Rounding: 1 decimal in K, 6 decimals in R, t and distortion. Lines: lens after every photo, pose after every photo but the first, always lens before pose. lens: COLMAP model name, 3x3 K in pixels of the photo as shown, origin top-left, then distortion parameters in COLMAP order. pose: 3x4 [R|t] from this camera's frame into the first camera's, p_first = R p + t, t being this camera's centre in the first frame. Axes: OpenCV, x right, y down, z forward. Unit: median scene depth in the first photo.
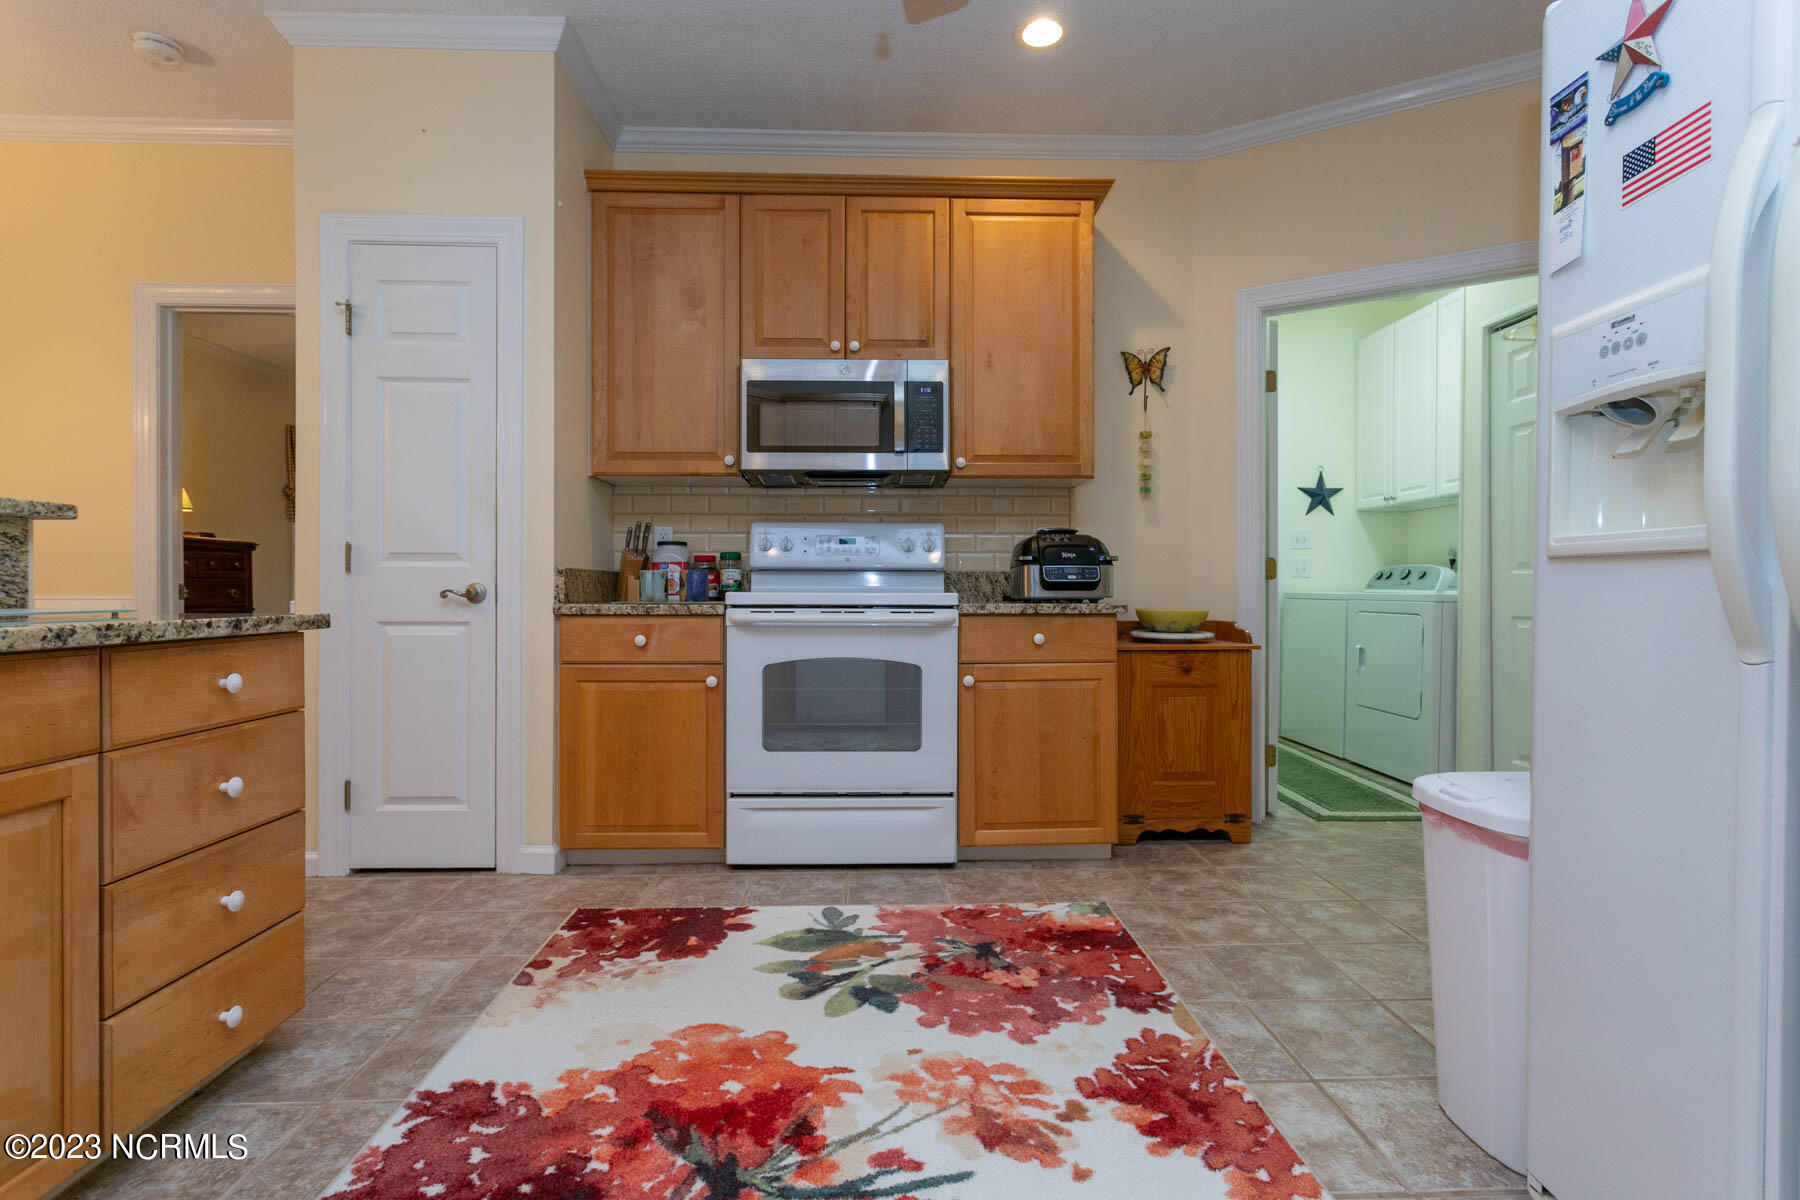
lens RADIAL K [[848.0, 0, 897.7], [0, 848.0, 591.0], [0, 0, 1]] dist [-0.003797, 0.000761]
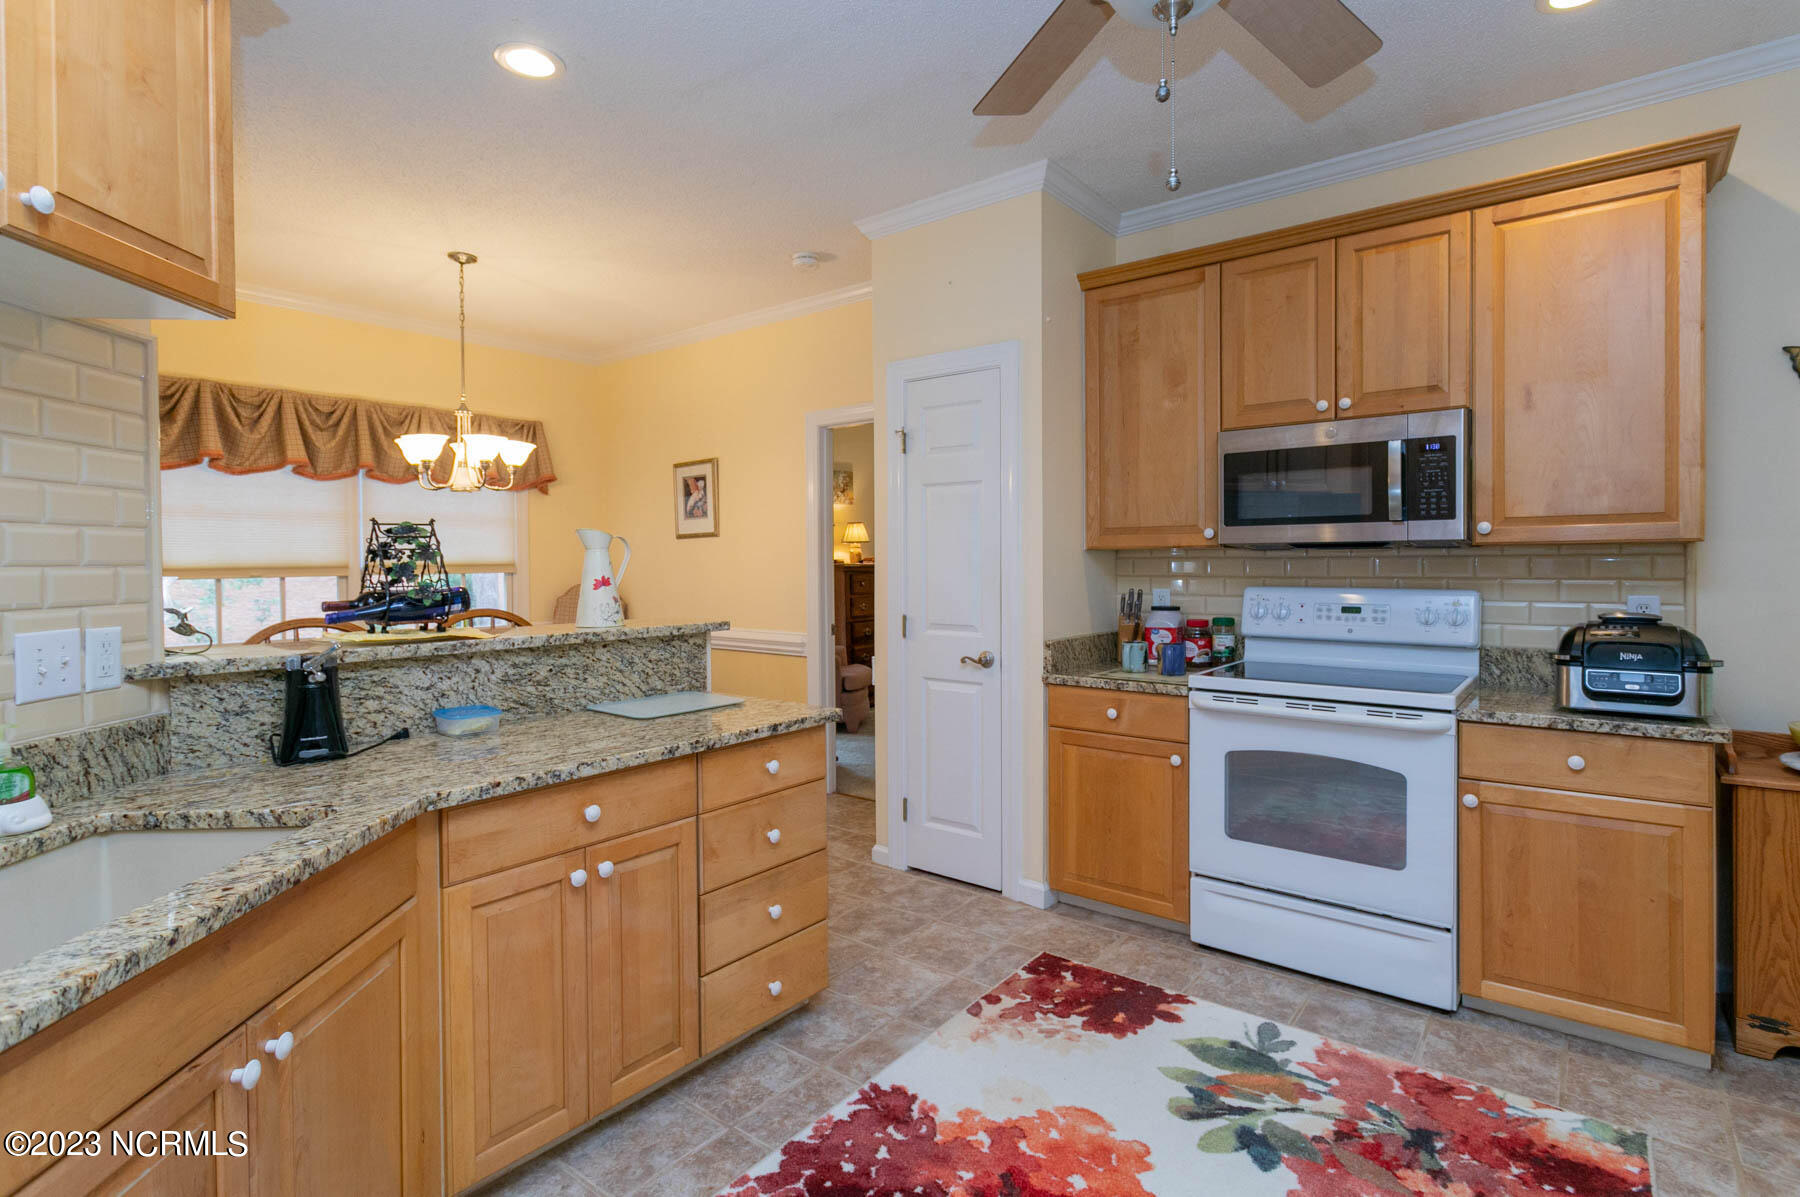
lens RADIAL K [[848.0, 0, 897.7], [0, 848.0, 589.5], [0, 0, 1]] dist [-0.003797, 0.000761]
pose [[0.771728, 0.001617, -0.635950, 0.201997], [0.005622, 0.999940, 0.009364, -0.130124], [0.635928, -0.010802, 0.771673, -0.008778]]
